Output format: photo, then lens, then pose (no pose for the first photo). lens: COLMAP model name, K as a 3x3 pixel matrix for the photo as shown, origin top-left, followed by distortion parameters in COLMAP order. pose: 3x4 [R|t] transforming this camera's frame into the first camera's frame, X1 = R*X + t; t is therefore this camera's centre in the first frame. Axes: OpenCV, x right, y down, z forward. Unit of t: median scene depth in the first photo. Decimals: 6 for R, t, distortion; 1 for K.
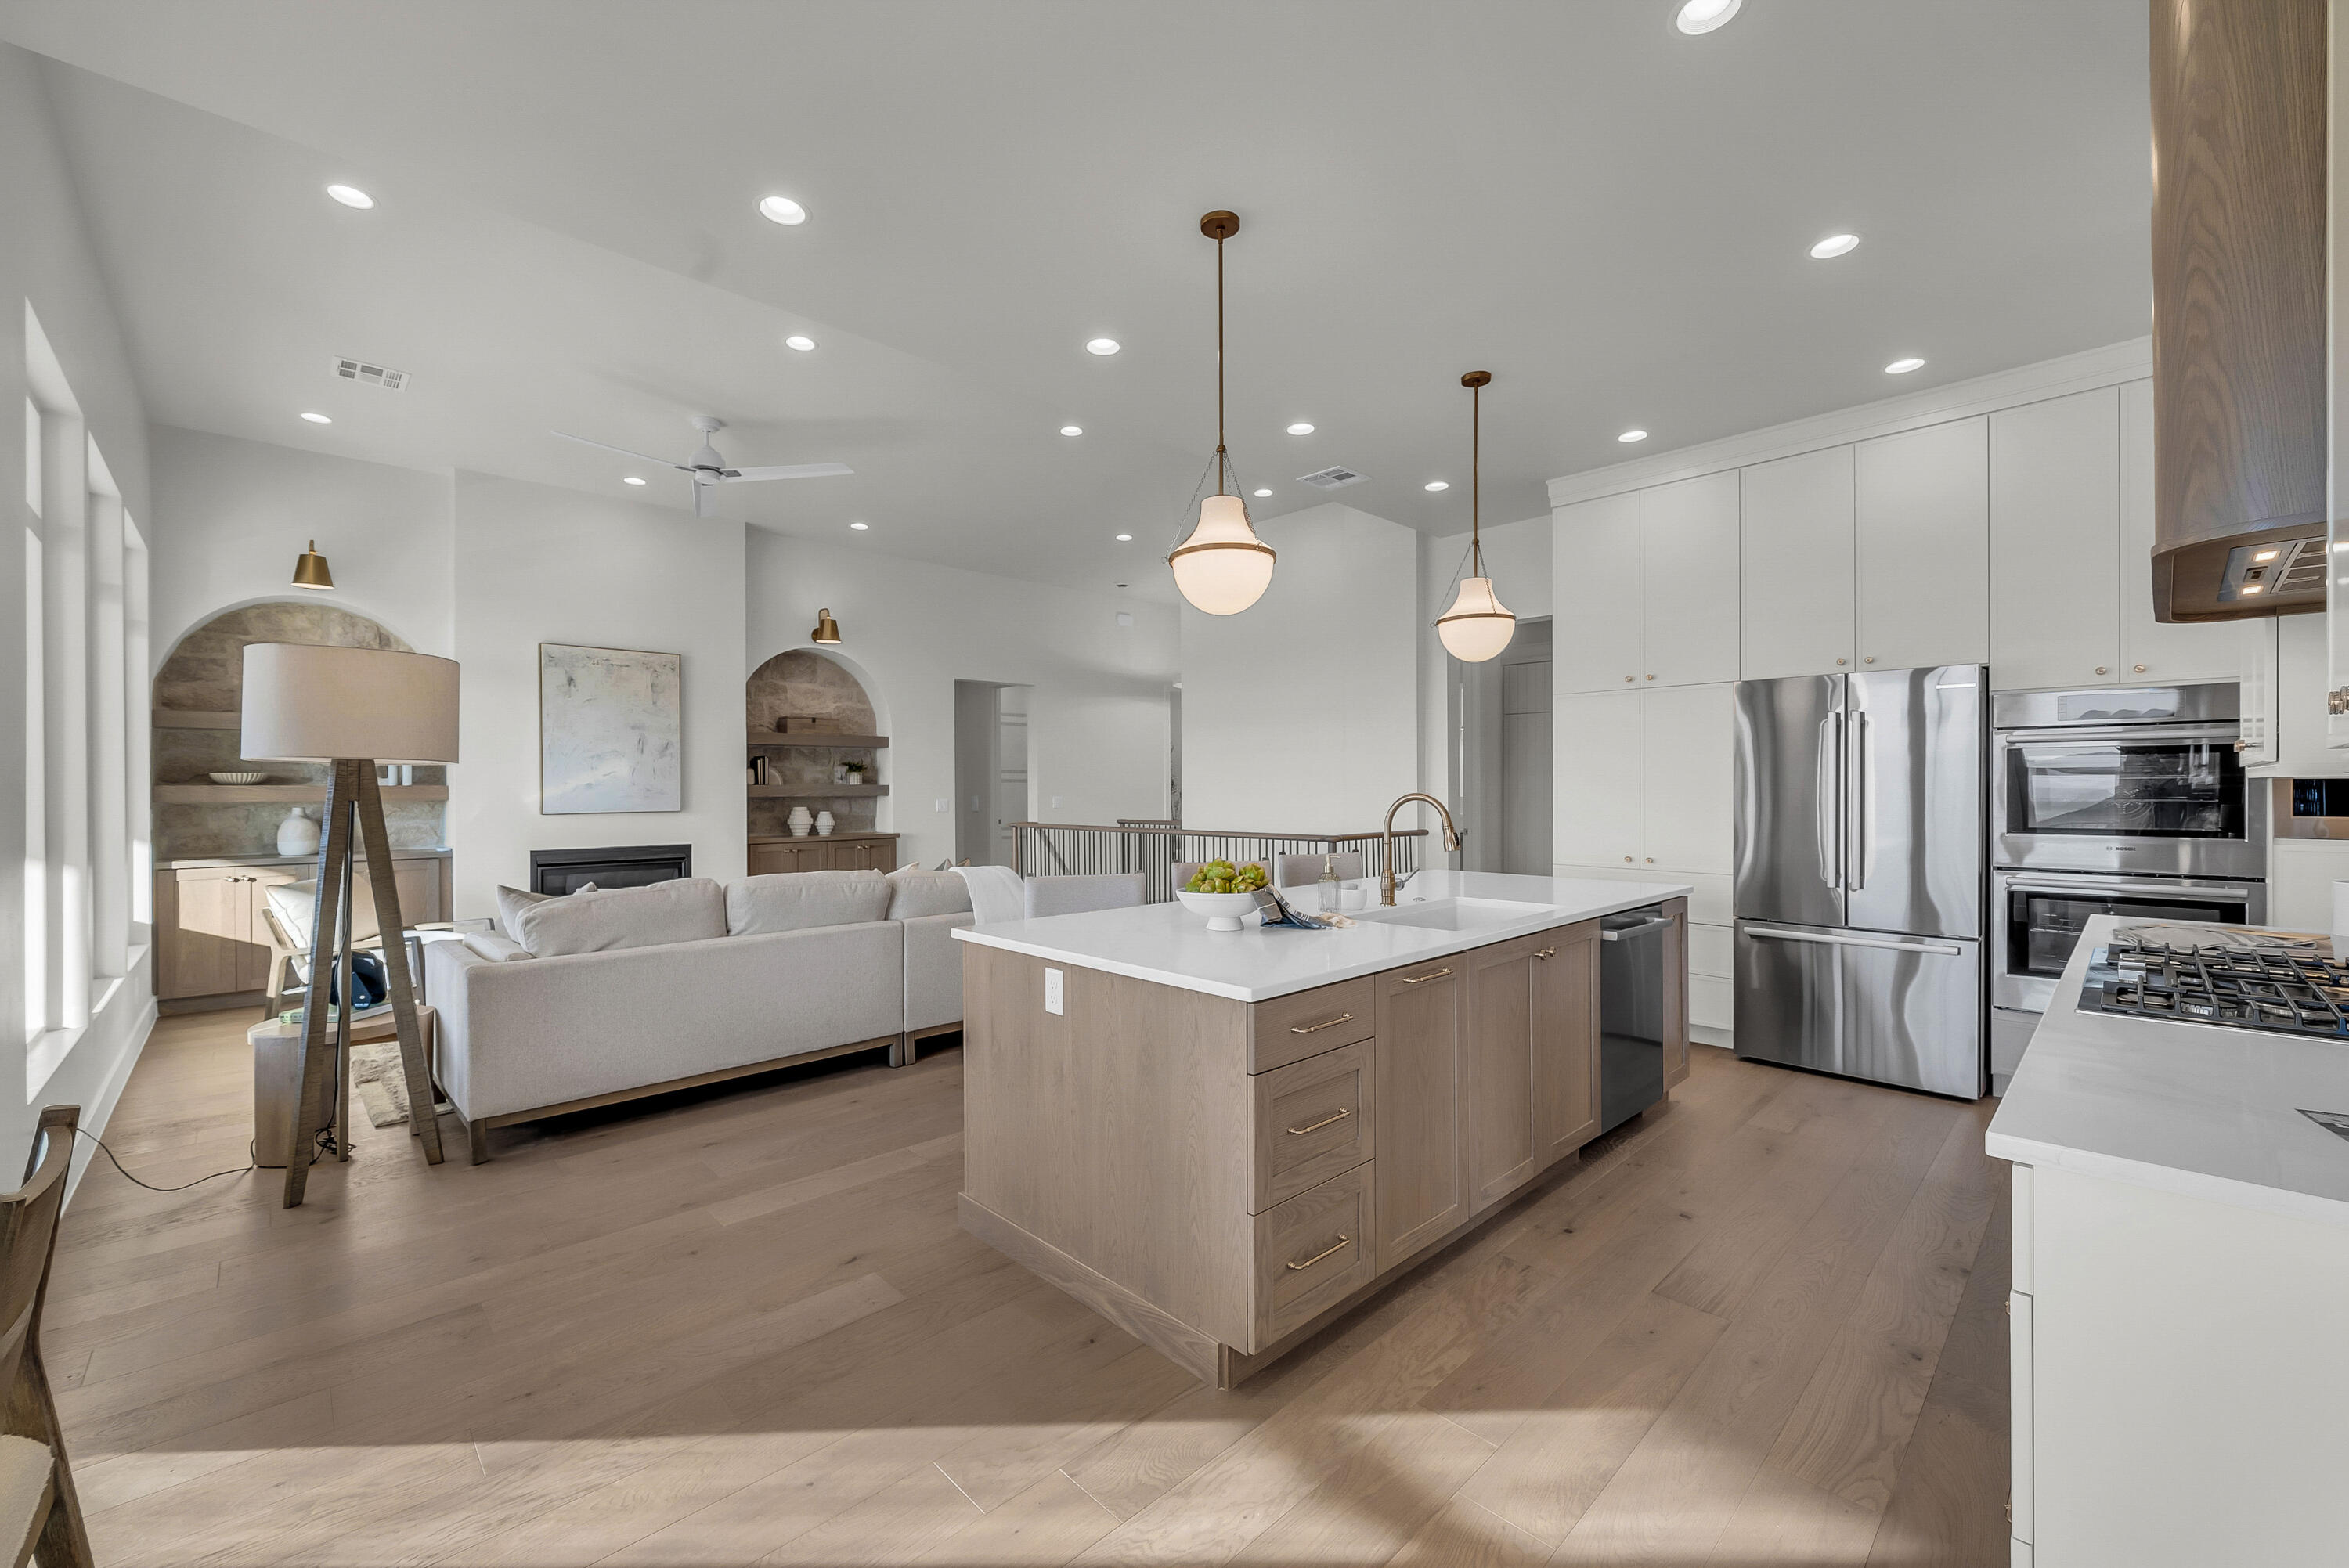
lens RADIAL K [[941.1, 0, 1178.6], [0, 941.1, 787.4], [0, 0, 1]] dist [0.001411, 0.000301]
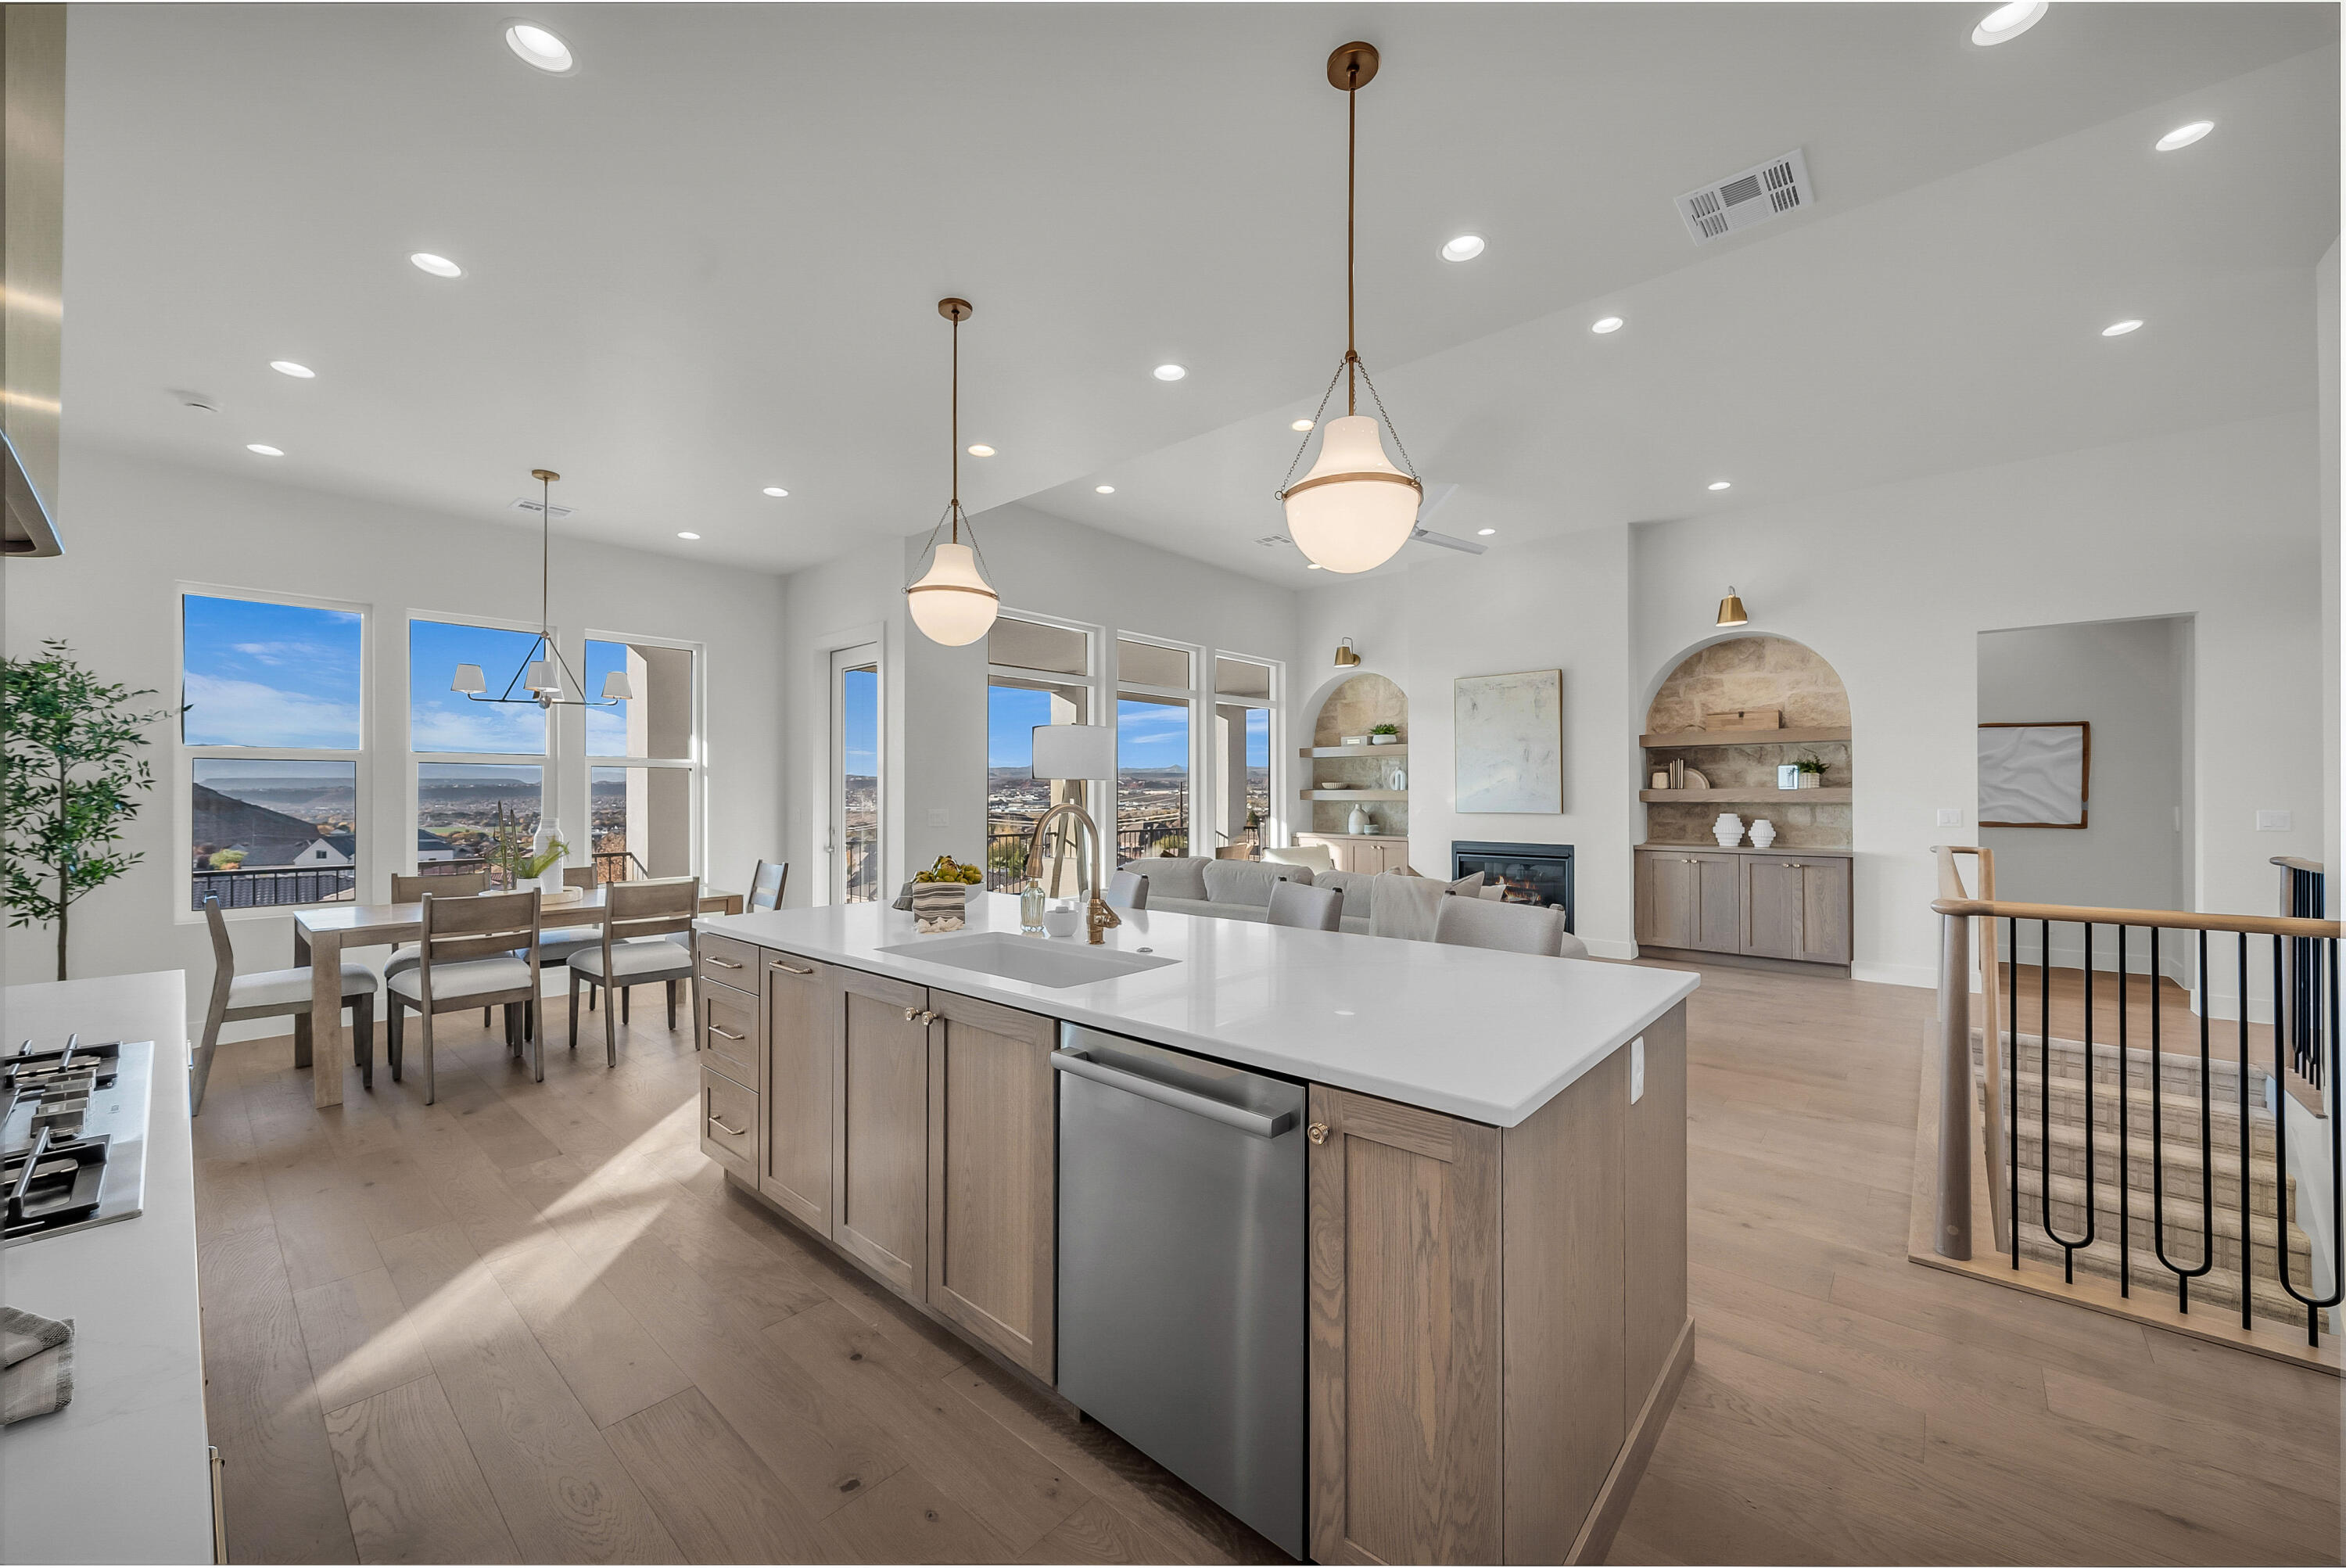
lens RADIAL K [[890.6, 0, 1156.7], [0, 890.6, 787.9], [0, 0, 1]] dist [0.000579, -0.000370]
pose [[0.066658, -0.002492, -0.997773, 0.460518], [0.000456, 0.999997, -0.002468, -0.002088], [0.997776, -0.000291, 0.066659, 0.469500]]
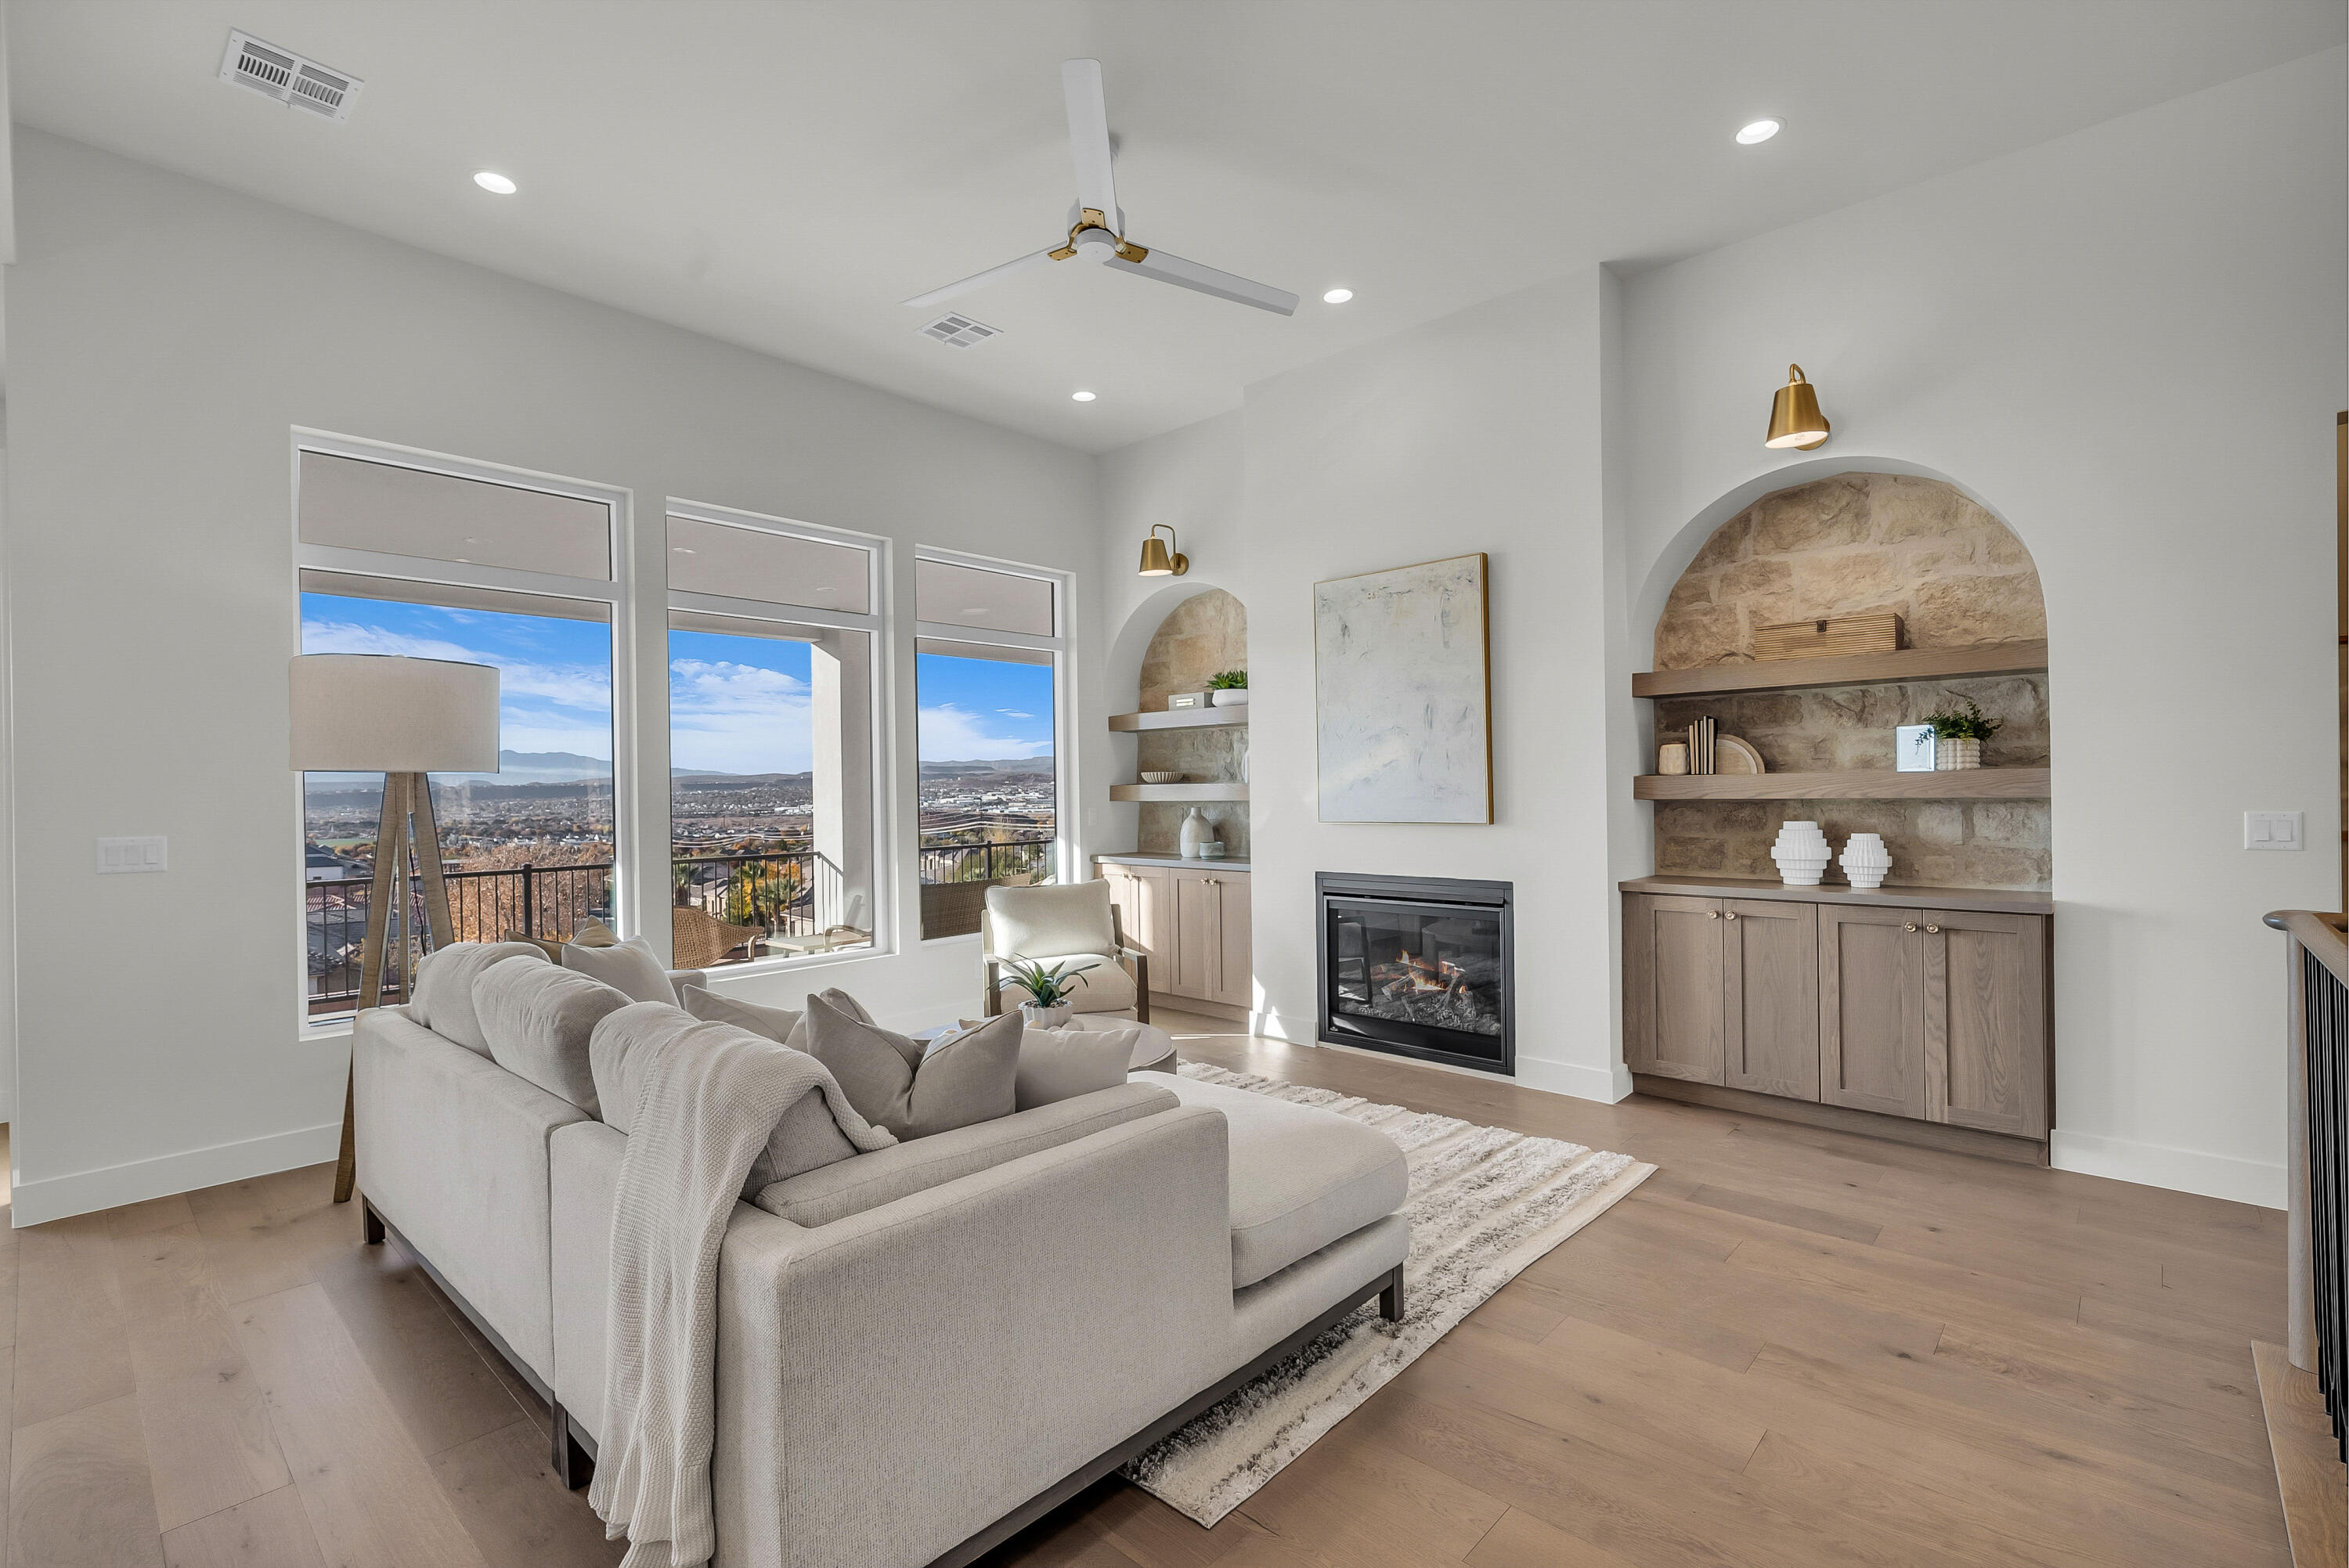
lens RADIAL K [[1066.6, 0, 1159.9], [0, 1066.6, 789.2], [0, 0, 1]] dist [0.007509, 0.000645]
pose [[0.042773, 0.003563, -0.999078, 0.116794], [0.013629, 0.999899, 0.004149, -0.001536], [0.998992, -0.013794, 0.042720, 0.771892]]
